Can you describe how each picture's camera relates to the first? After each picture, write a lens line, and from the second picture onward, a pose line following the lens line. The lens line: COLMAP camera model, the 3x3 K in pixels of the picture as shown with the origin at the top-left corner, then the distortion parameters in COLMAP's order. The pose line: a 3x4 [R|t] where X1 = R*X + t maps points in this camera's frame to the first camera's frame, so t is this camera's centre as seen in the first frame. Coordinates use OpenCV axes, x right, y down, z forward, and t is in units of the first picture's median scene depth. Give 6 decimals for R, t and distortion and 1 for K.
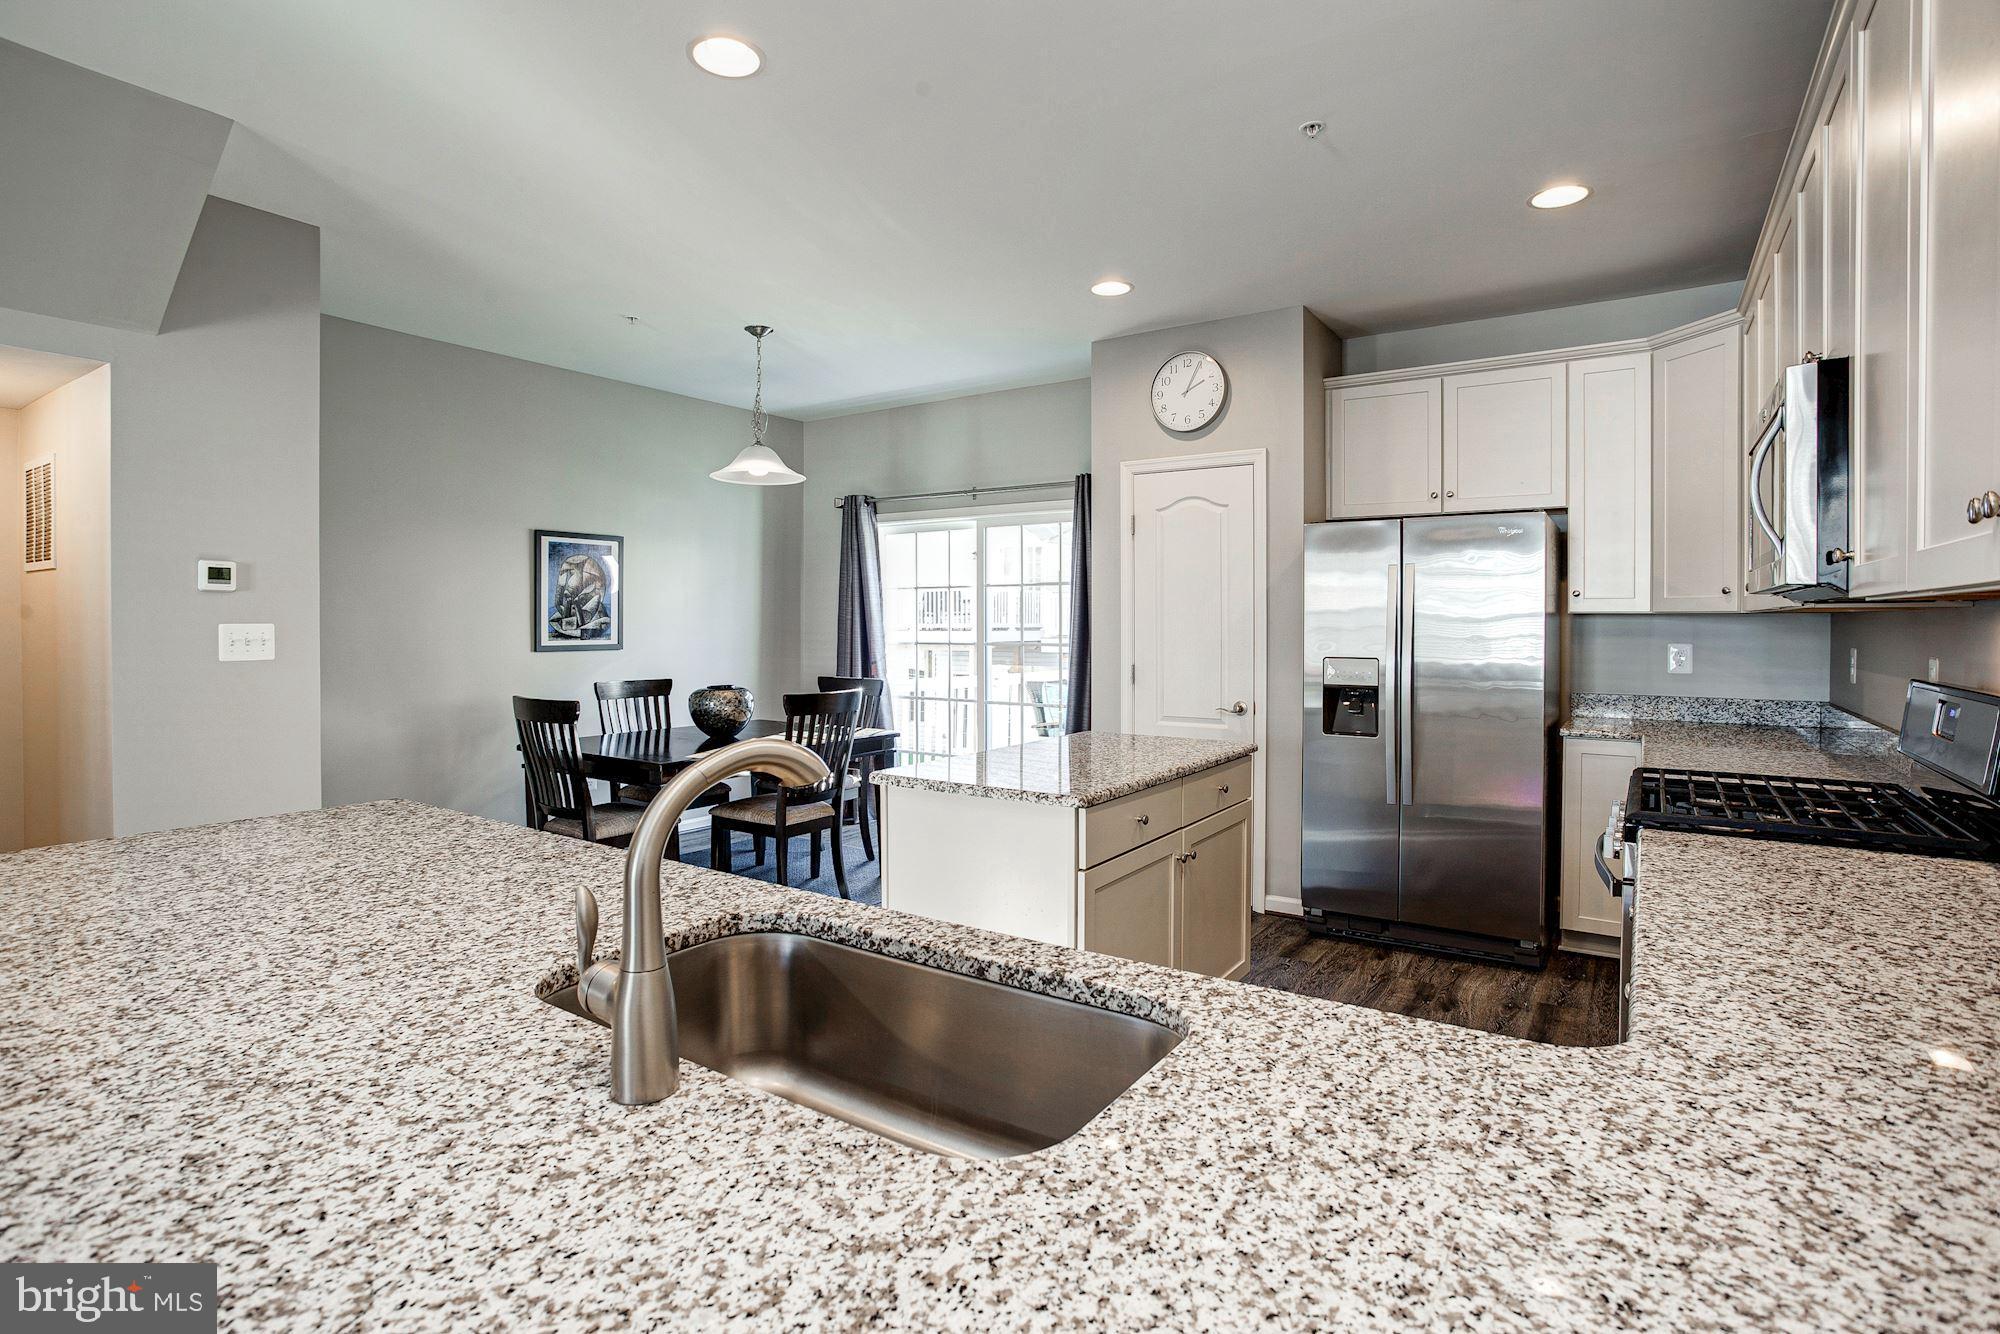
lens RADIAL K [[992.8, 0, 997.4], [0, 992.8, 635.5], [0, 0, 1]] dist [-0.052671, 0.021925]
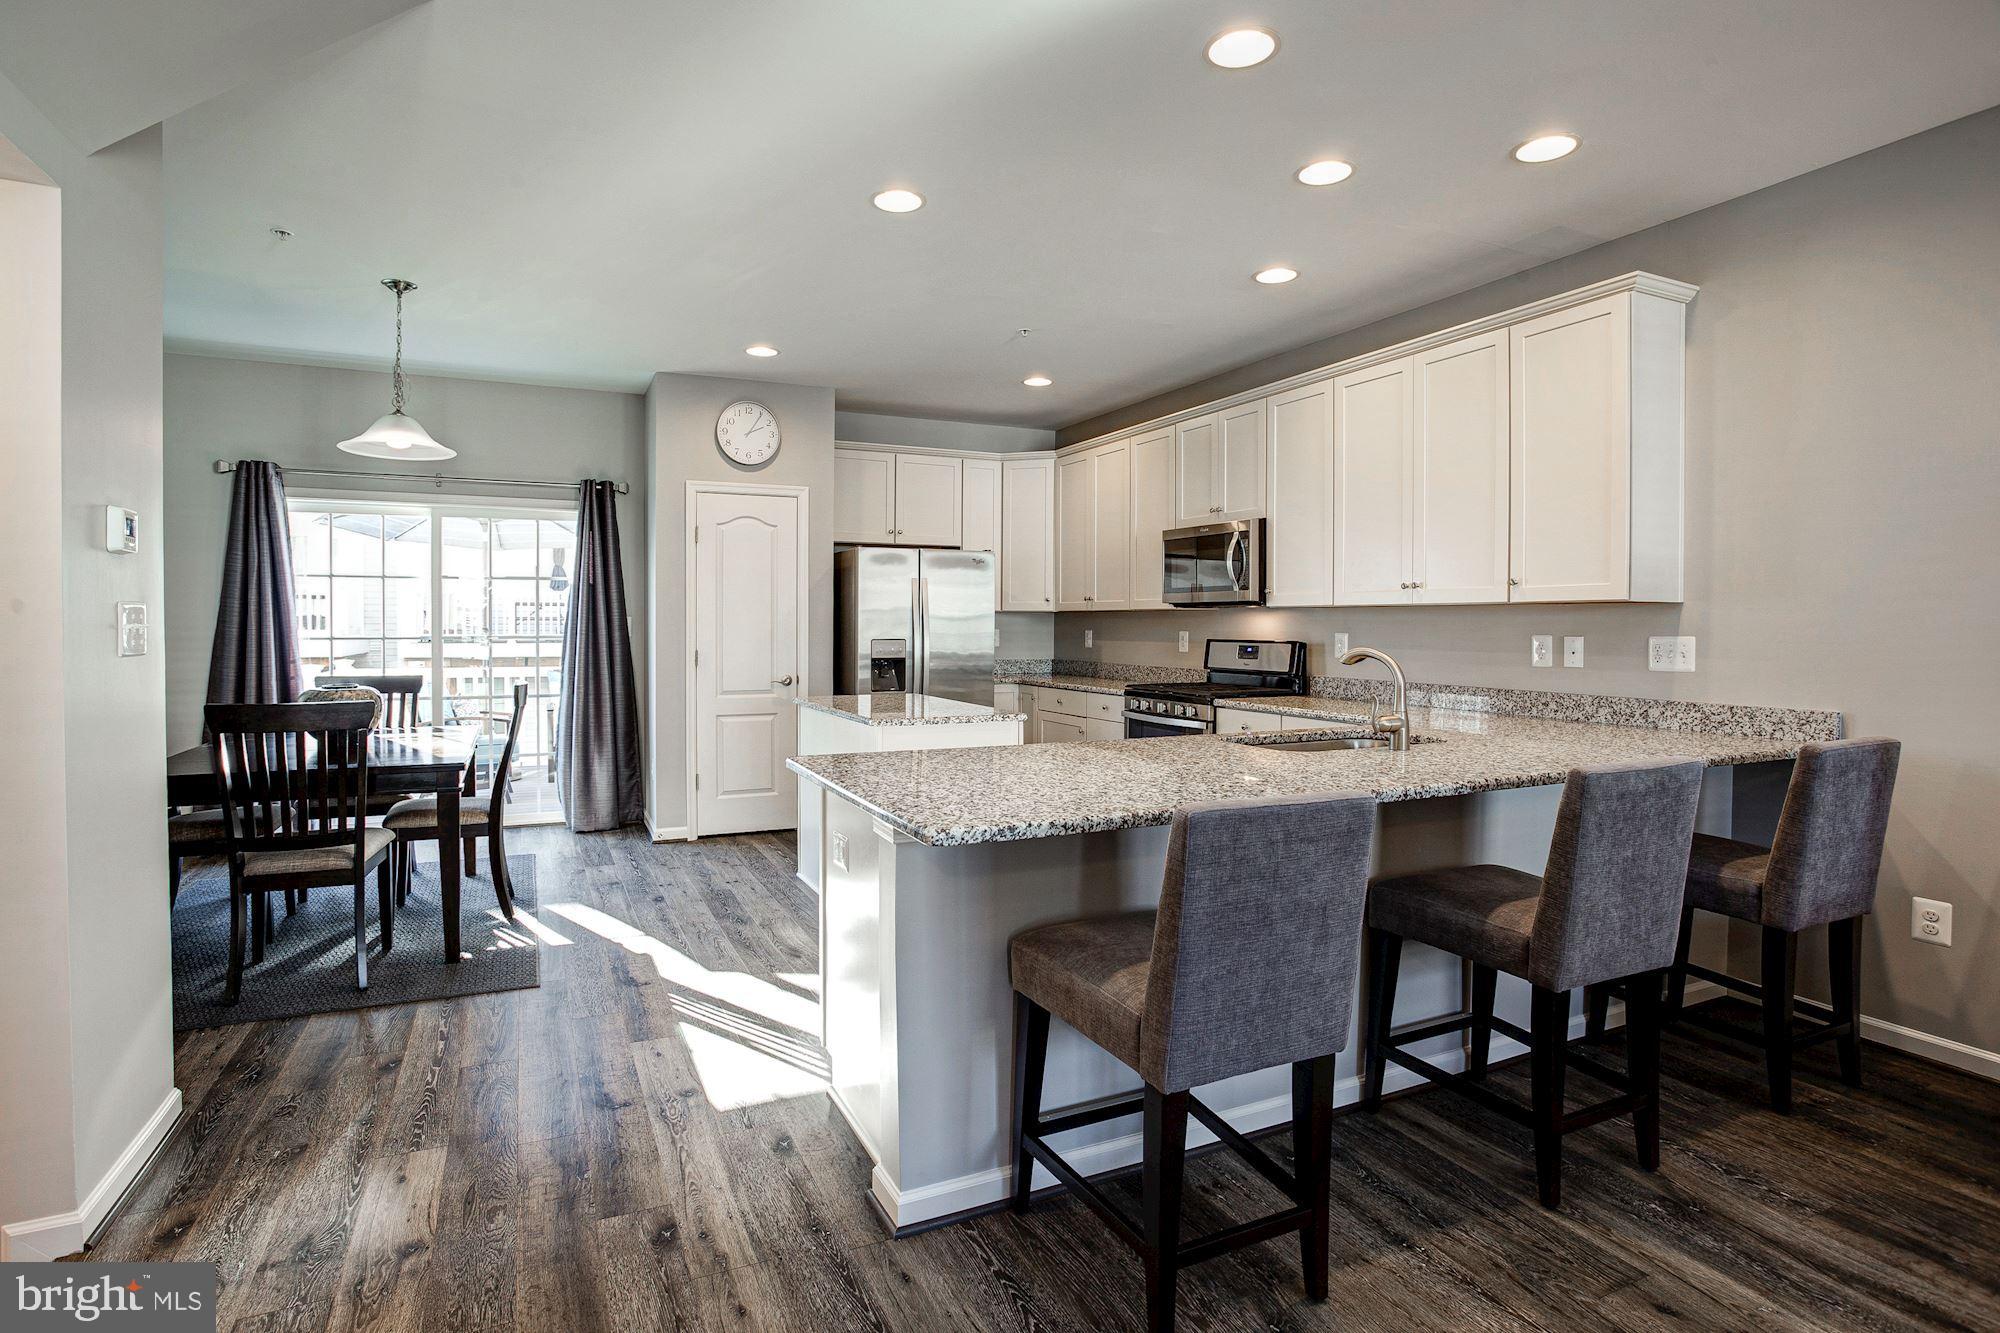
lens RADIAL K [[992.8, 0, 983.0], [0, 992.8, 657.7], [0, 0, 1]] dist [-0.052671, 0.021925]
pose [[0.527118, -0.026001, 0.849394, -0.651748], [0.010219, 0.999653, 0.024258, 0.011997], [-0.849730, -0.004107, 0.527201, 0.069684]]
